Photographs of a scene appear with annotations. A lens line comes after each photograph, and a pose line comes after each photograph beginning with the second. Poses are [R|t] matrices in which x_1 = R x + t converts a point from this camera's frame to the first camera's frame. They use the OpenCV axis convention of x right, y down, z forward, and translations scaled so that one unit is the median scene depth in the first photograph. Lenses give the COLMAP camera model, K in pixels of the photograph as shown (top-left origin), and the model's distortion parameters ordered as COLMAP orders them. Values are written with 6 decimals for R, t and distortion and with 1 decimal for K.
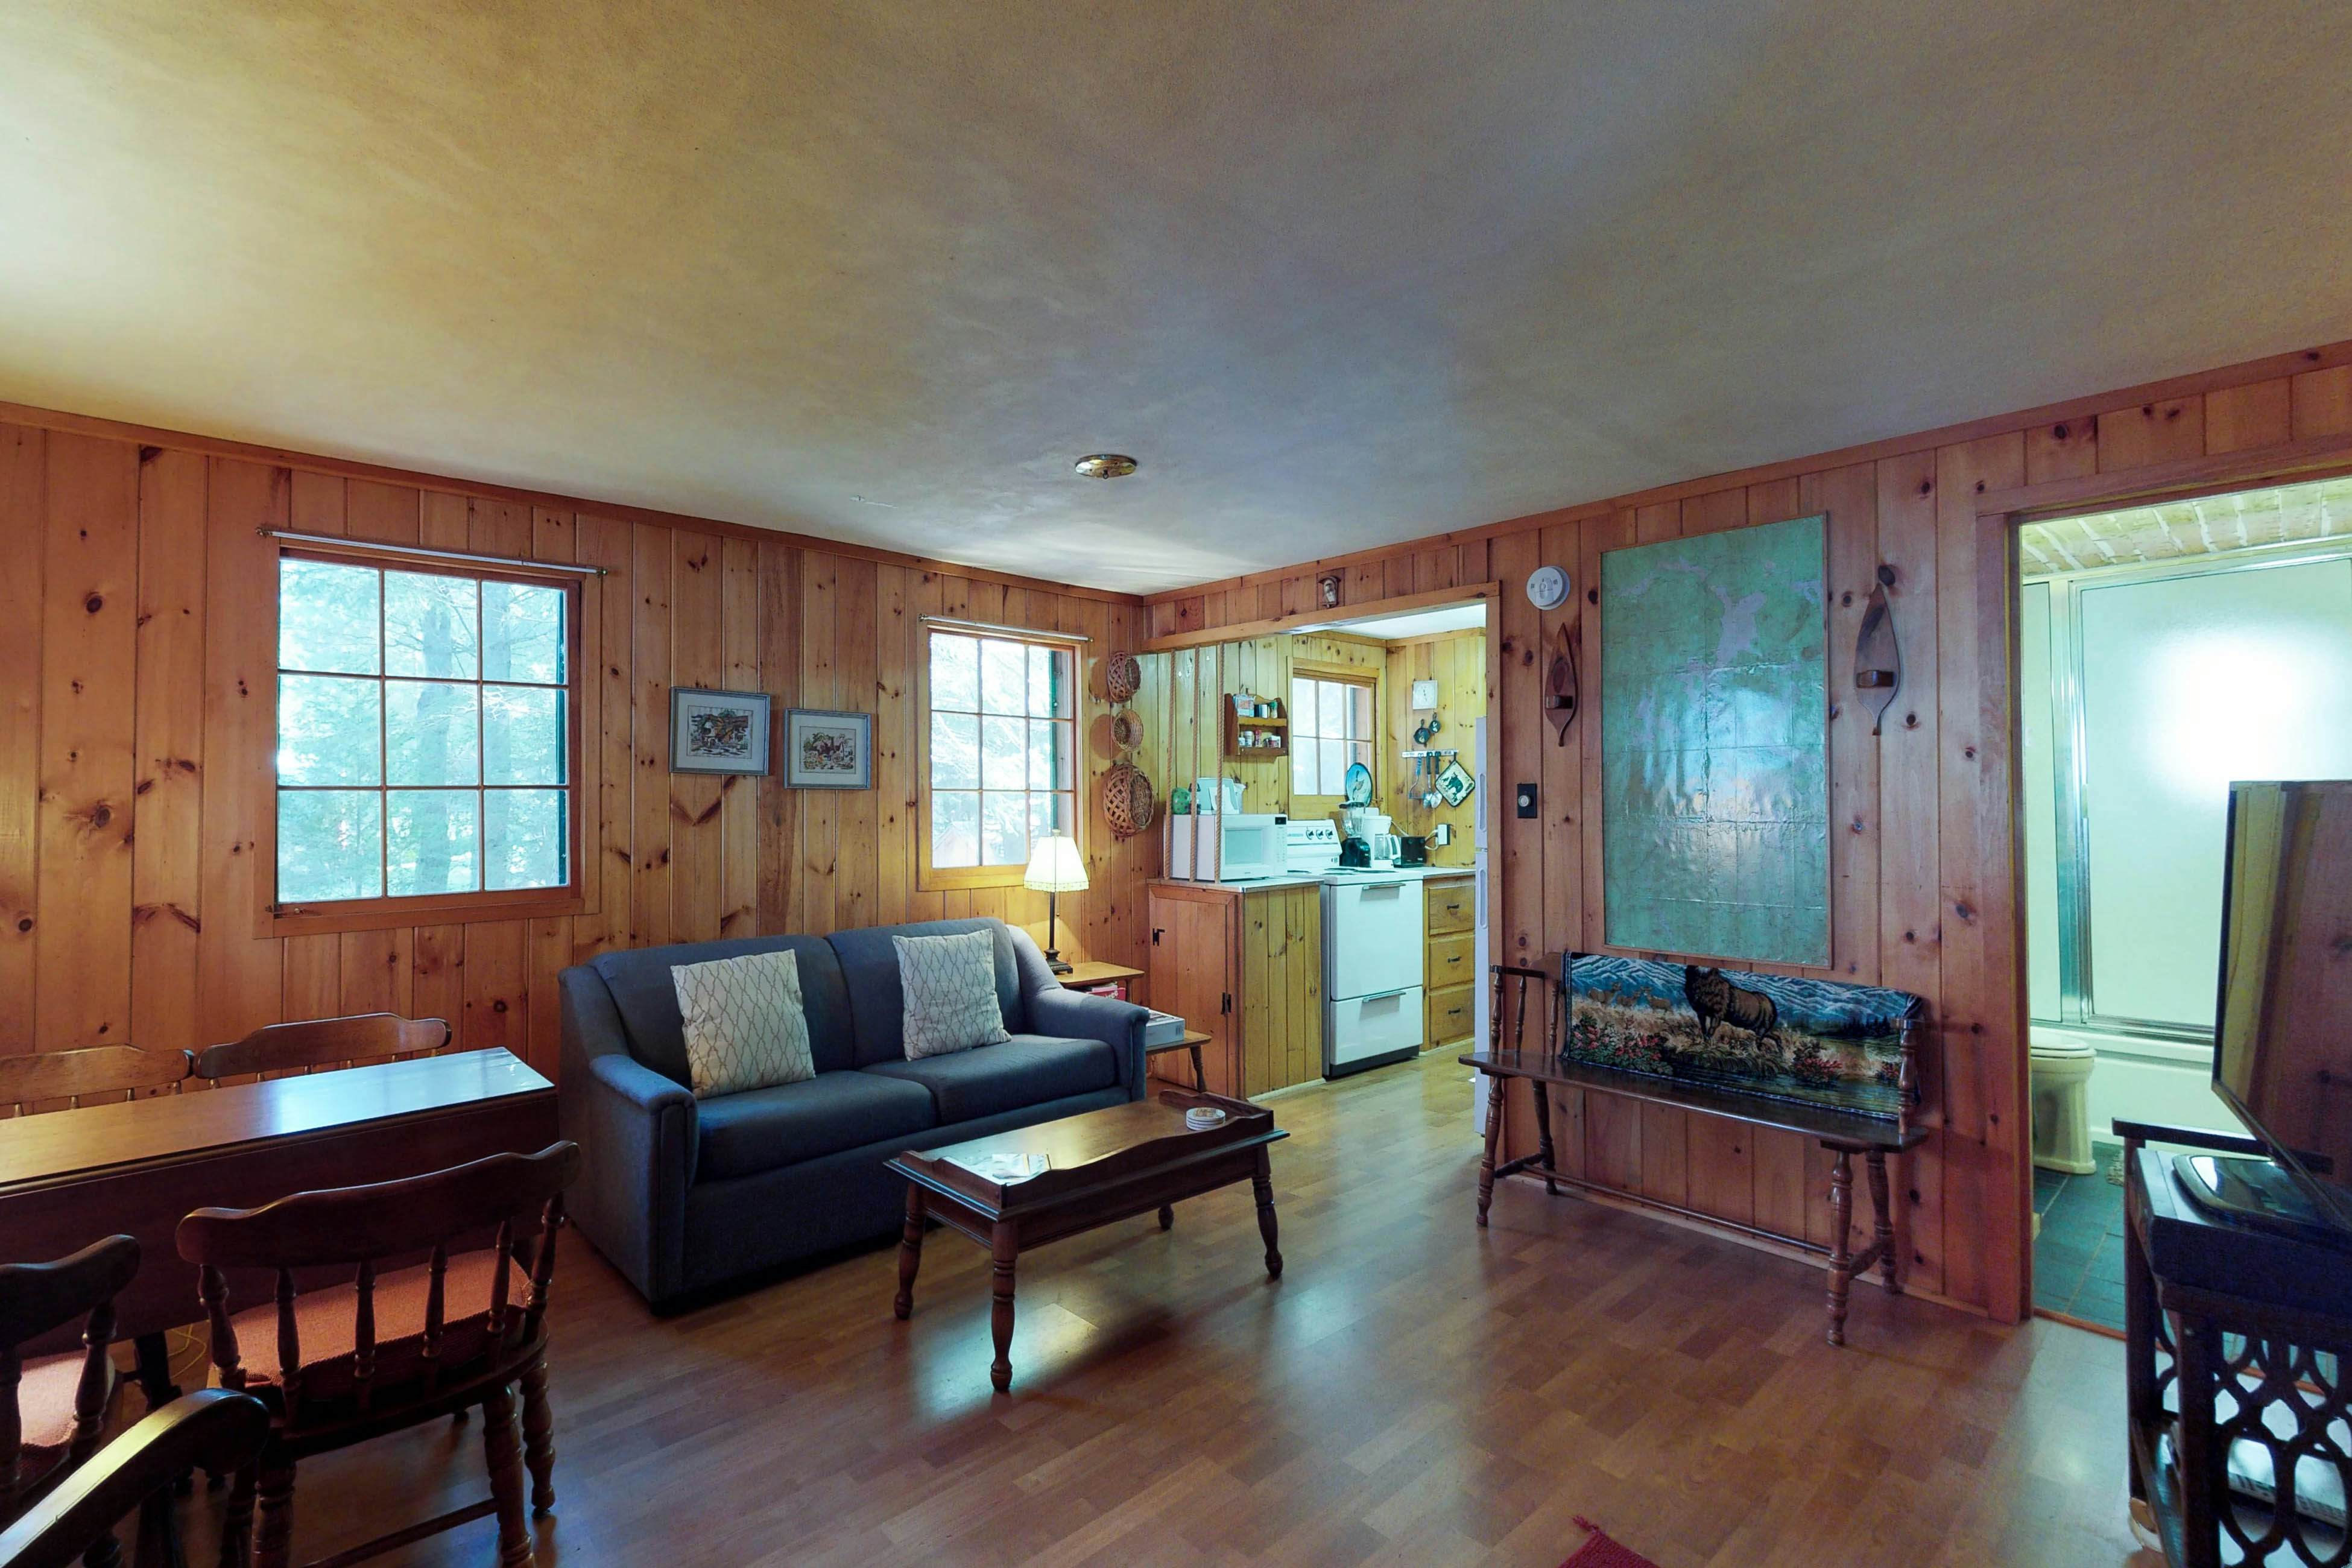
lens RADIAL K [[1066.7, 0, 1060.1], [0, 1066.7, 788.2], [0, 0, 1]] dist [0.000634, 0.000090]
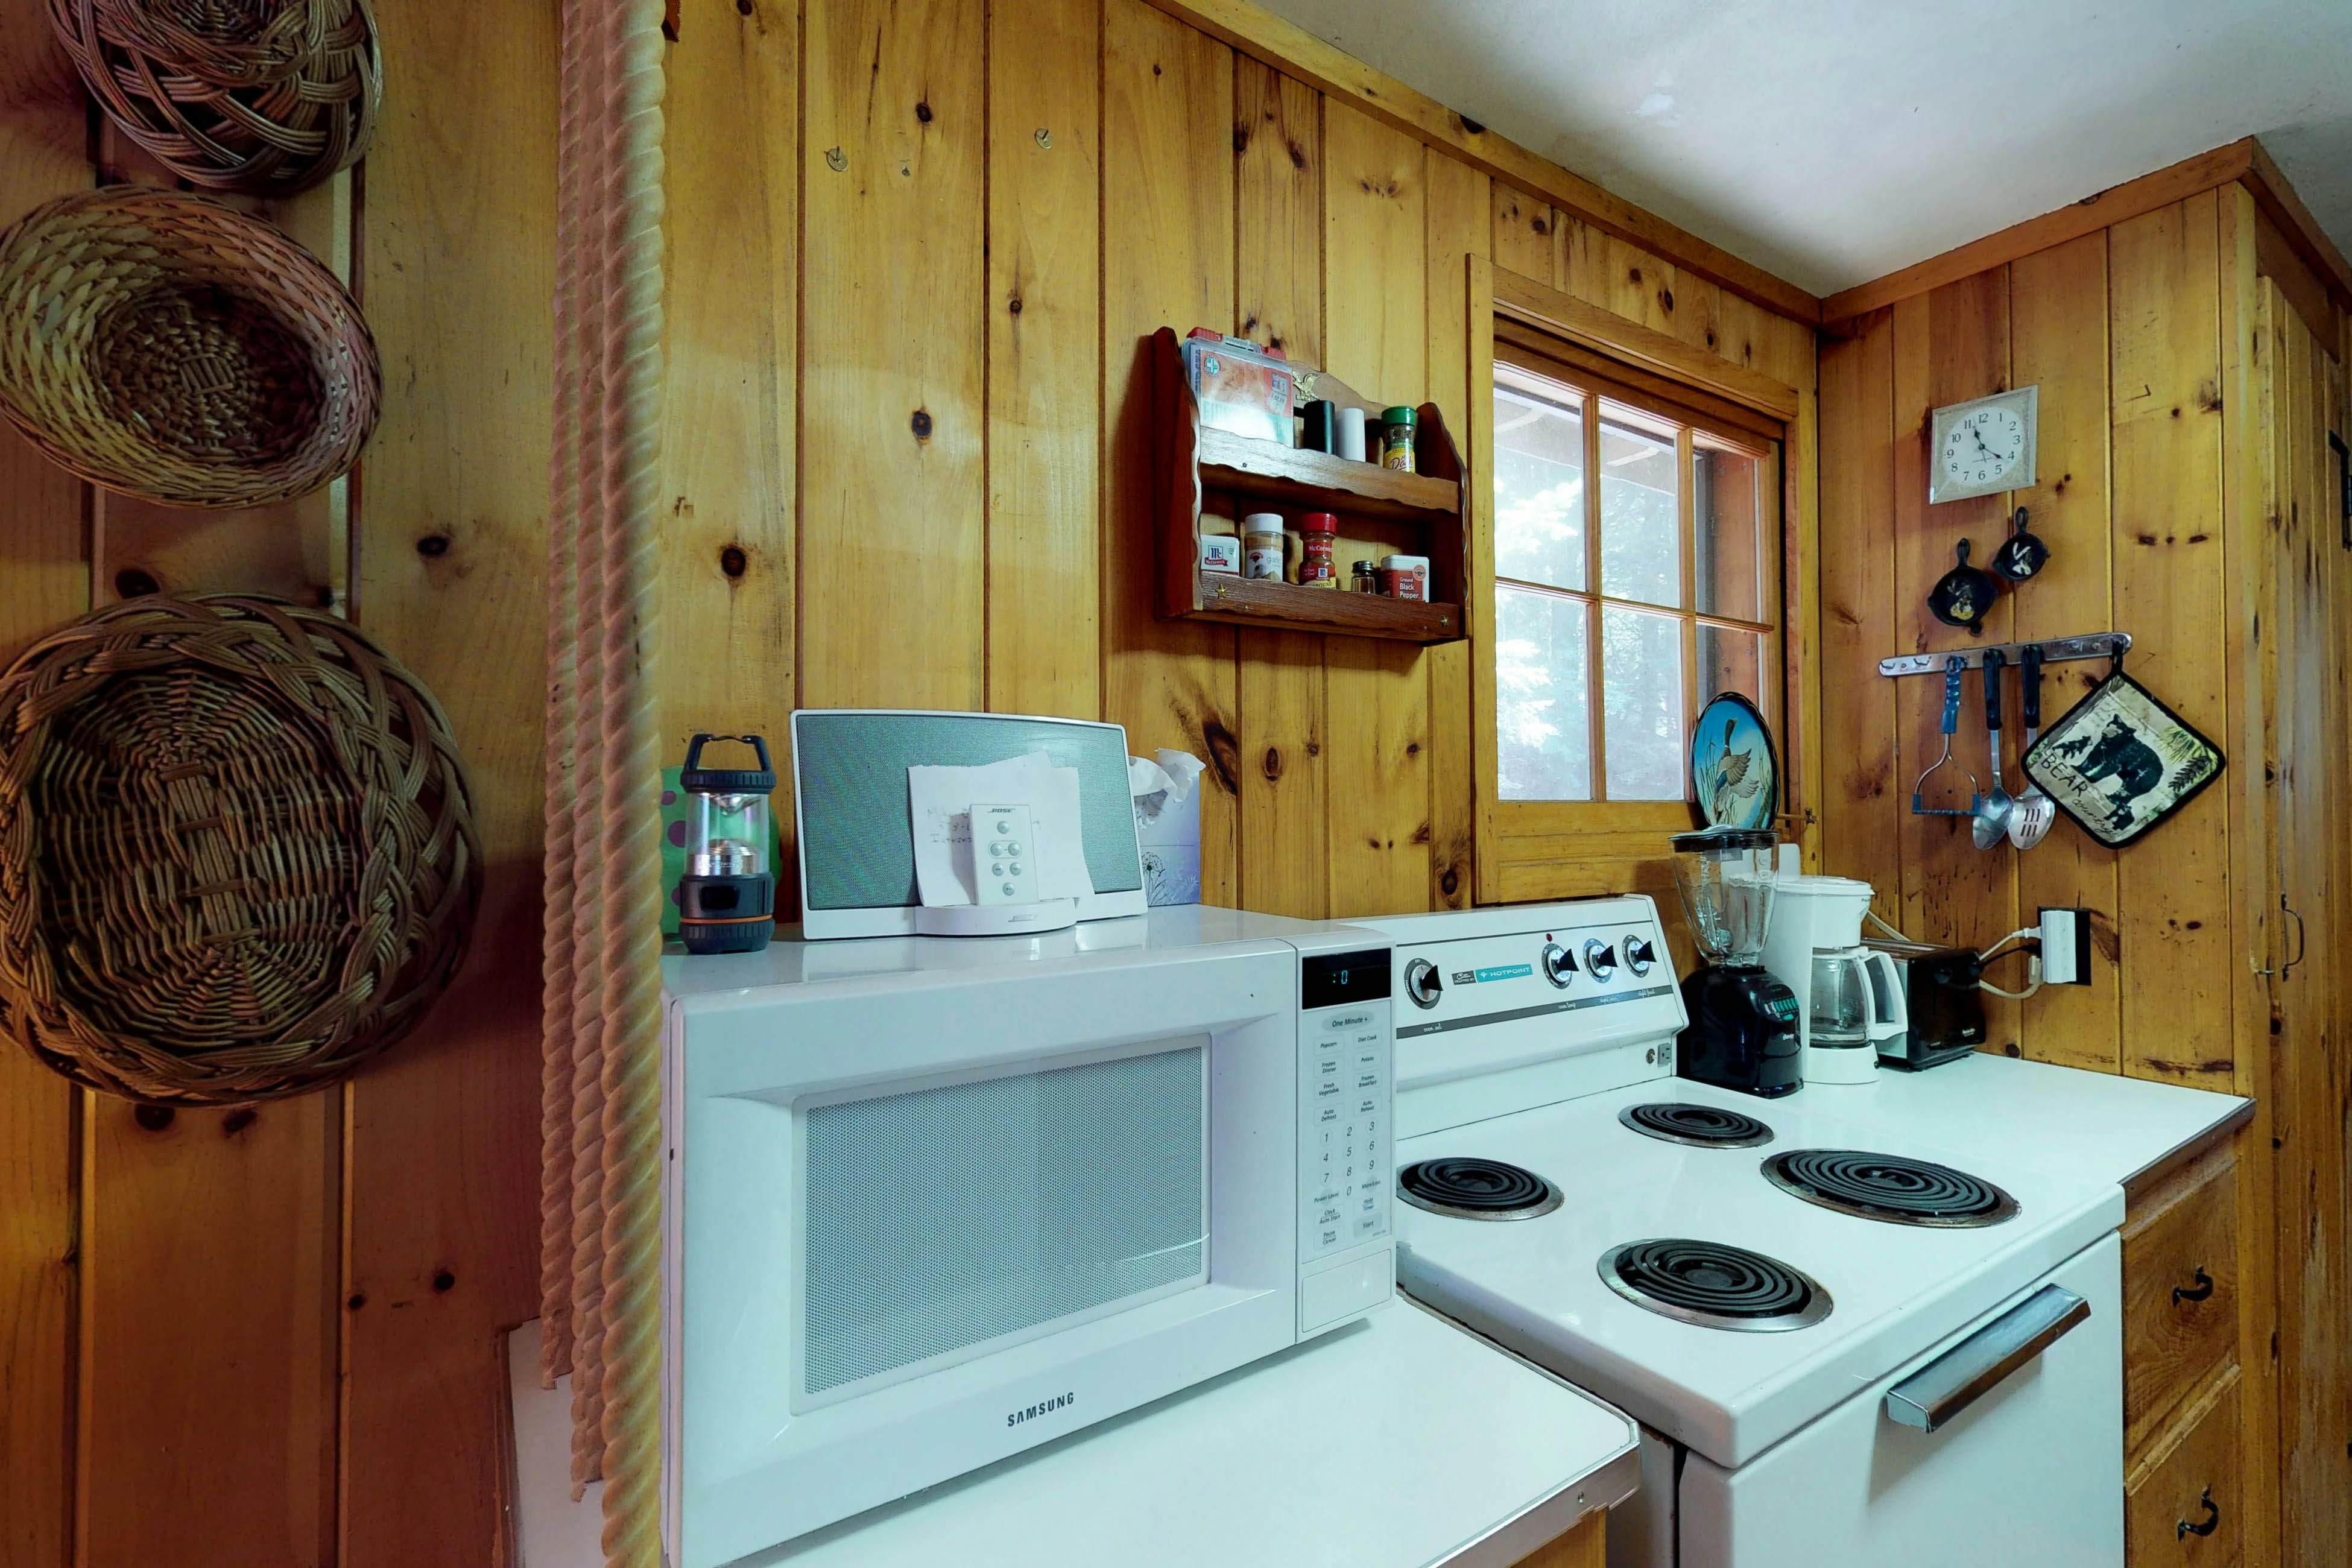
lens RADIAL K [[1058.9, 0, 1242.9], [0, 1058.9, 789.7], [0, 0, 1]] dist [0.000698, 0.000007]
pose [[0.996421, -0.000315, -0.084524, 0.270433], [0.000596, 0.999994, 0.003304, 0.003198], [0.084522, -0.003343, 0.996416, 1.115157]]
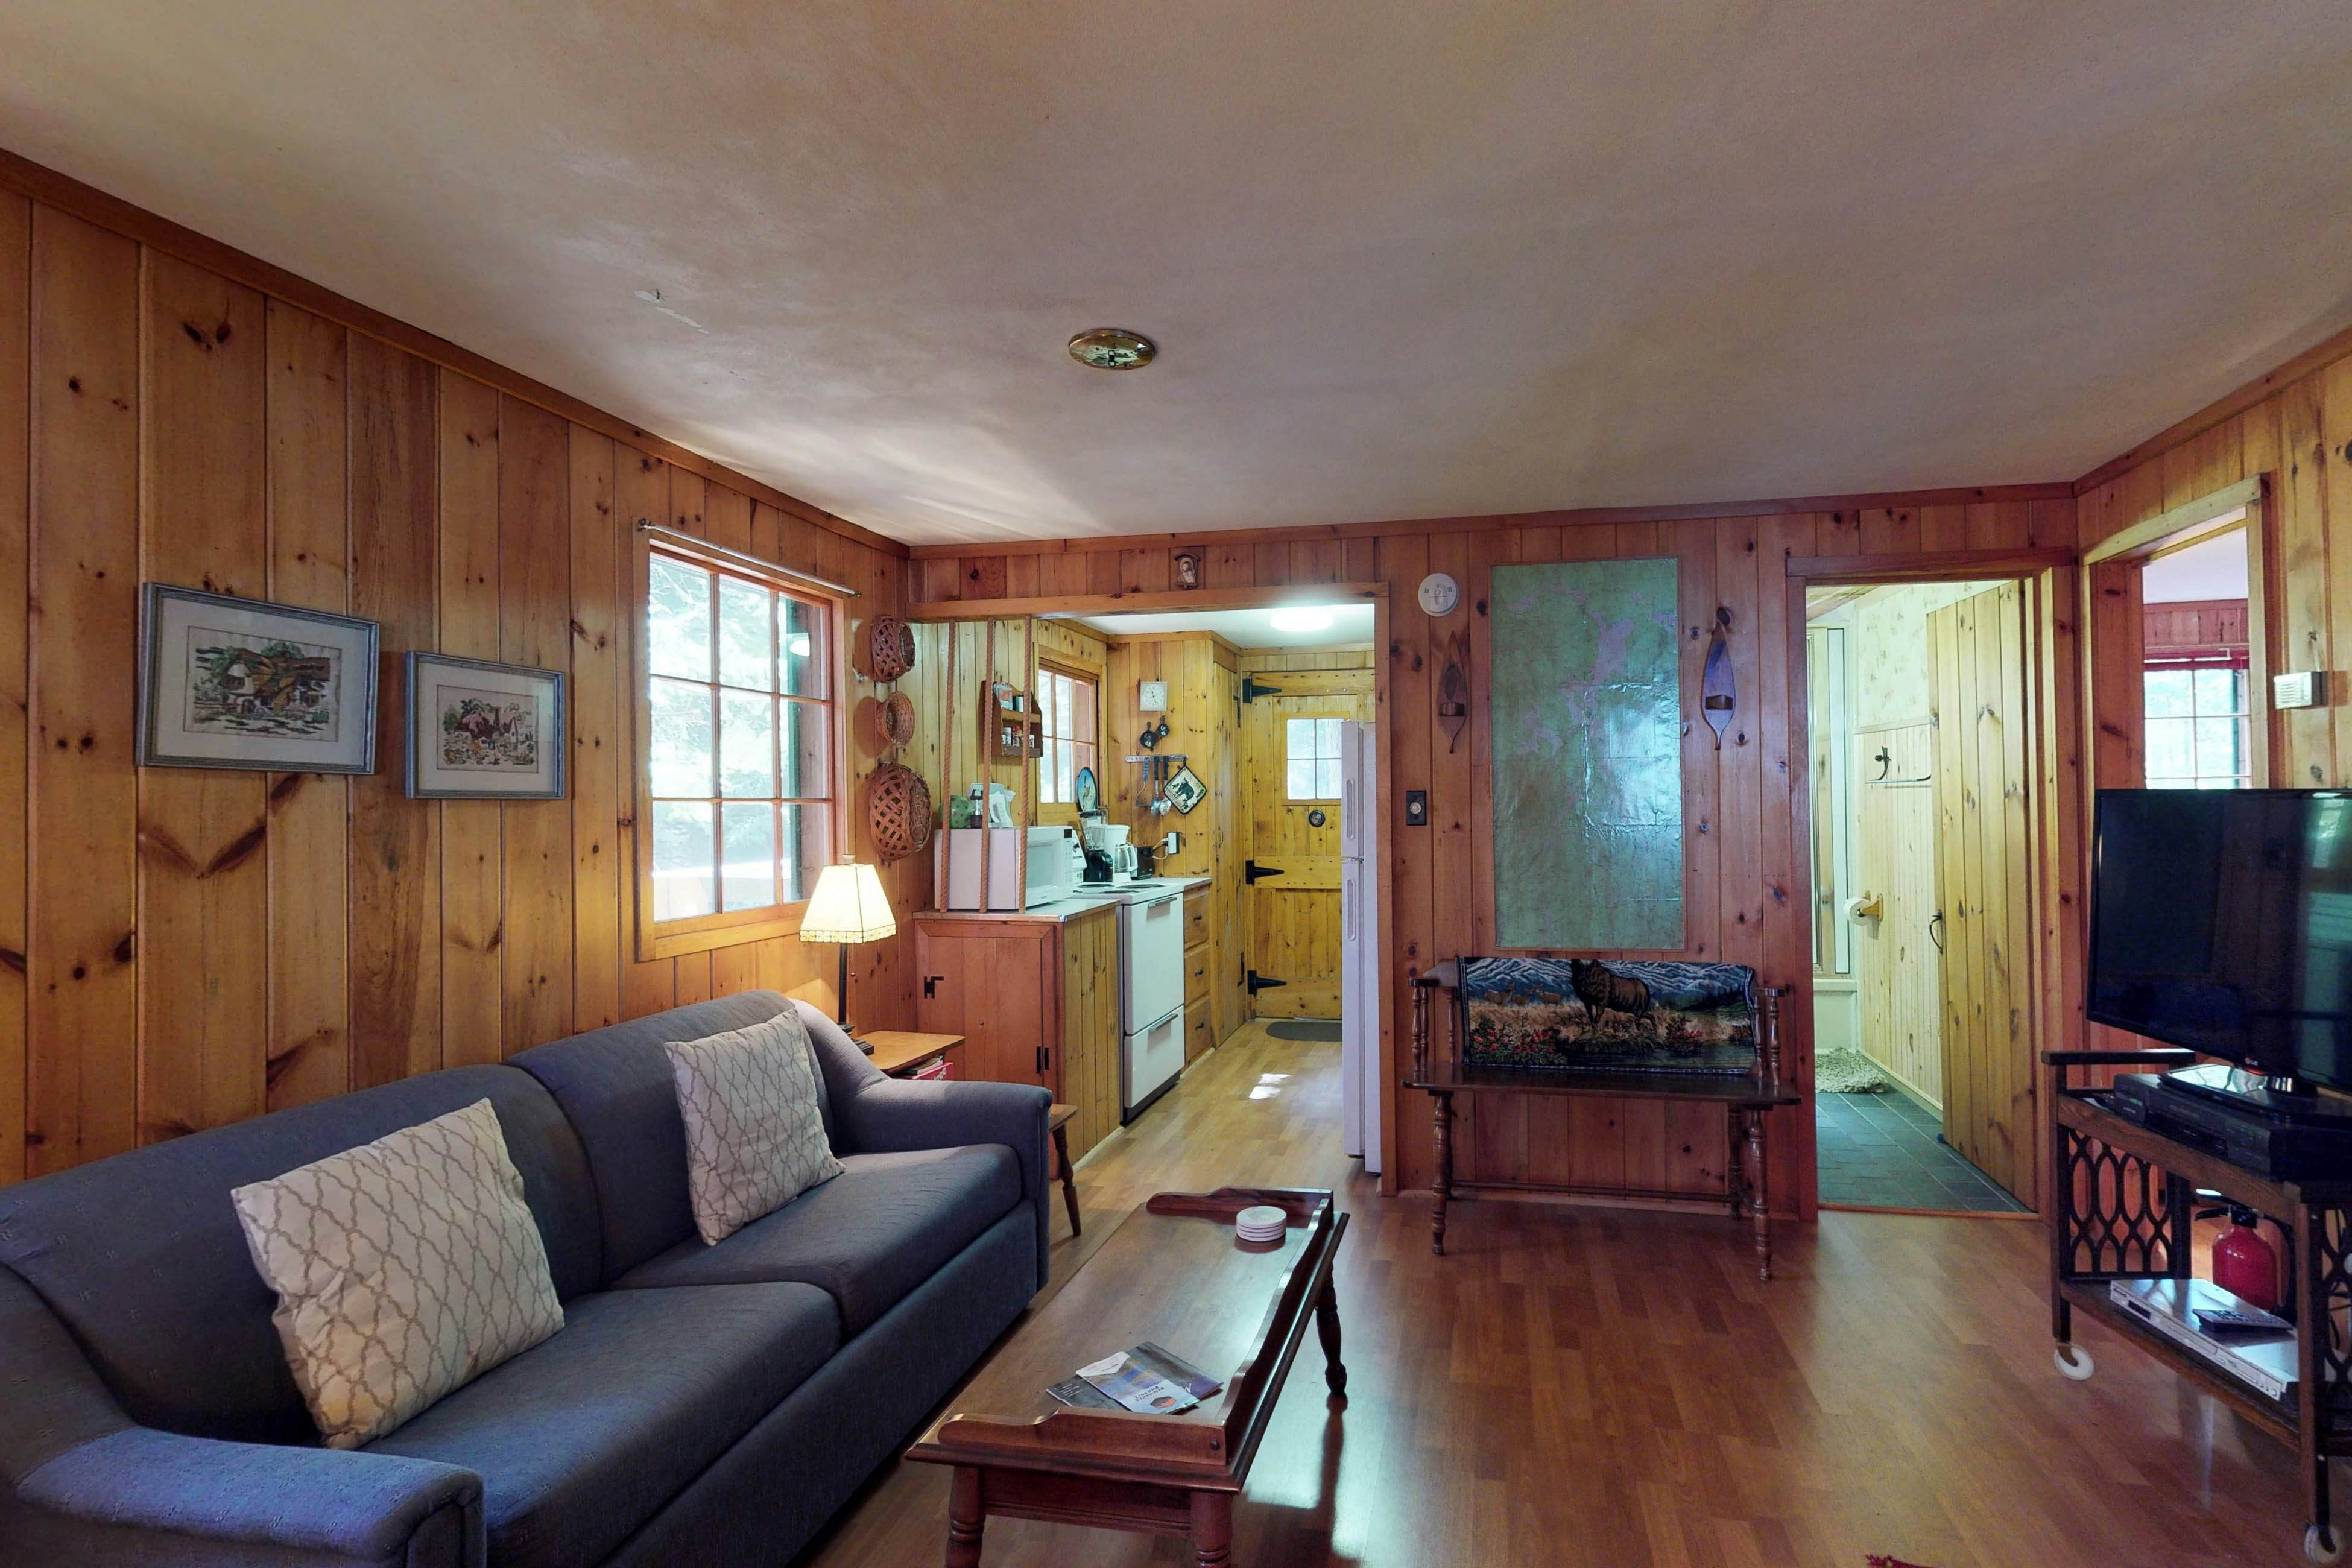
lens RADIAL K [[1065.4, 0, 1312.7], [0, 1065.4, 788.8], [0, 0, 1]] dist [0.000924, -0.000131]
pose [[0.762001, 0.001465, 0.647575, -0.259379], [0.001427, 0.999991, -0.003941, -0.002118], [-0.647575, 0.003927, 0.761992, 0.295559]]
